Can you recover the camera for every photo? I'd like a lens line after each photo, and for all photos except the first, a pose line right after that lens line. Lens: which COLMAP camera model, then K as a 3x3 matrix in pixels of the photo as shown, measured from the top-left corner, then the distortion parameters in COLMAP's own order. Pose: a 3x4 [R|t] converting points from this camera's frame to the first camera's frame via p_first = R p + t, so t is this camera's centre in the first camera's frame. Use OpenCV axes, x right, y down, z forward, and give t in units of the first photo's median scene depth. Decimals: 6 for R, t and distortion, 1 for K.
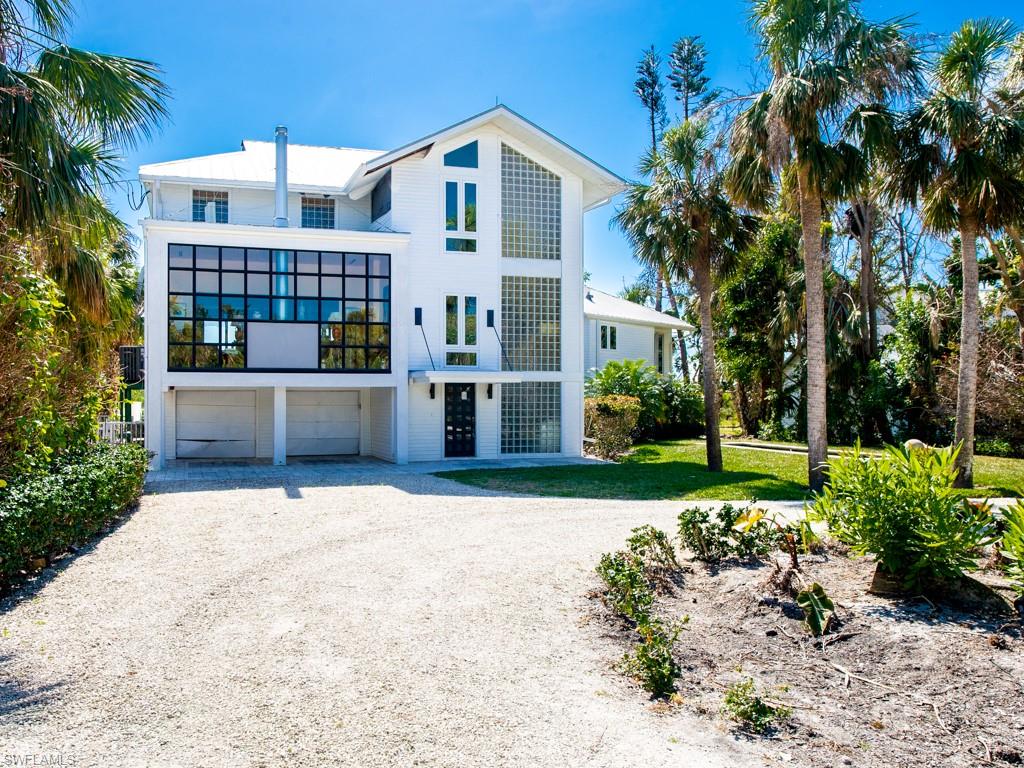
lens RADIAL K [[715.2, 0, 511.7], [0, 715.2, 386.6], [0, 0, 1]] dist [-0.000143, -0.000045]
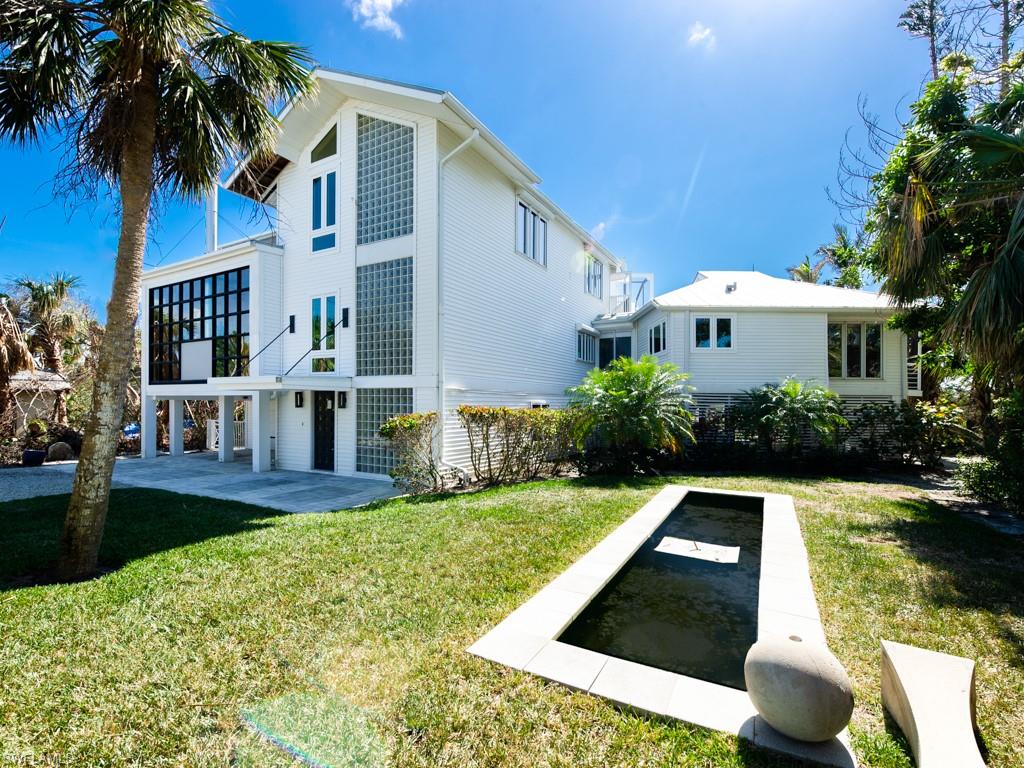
lens RADIAL K [[412.3, 0, 511.9], [0, 412.3, 388.5], [0, 0, 1]] dist [0.000039, -0.000002]
pose [[0.746177, -0.009799, -0.665676, 0.463334], [0.012724, 0.999919, -0.000456, -0.004644], [0.665626, -0.008130, 0.746241, 0.755133]]
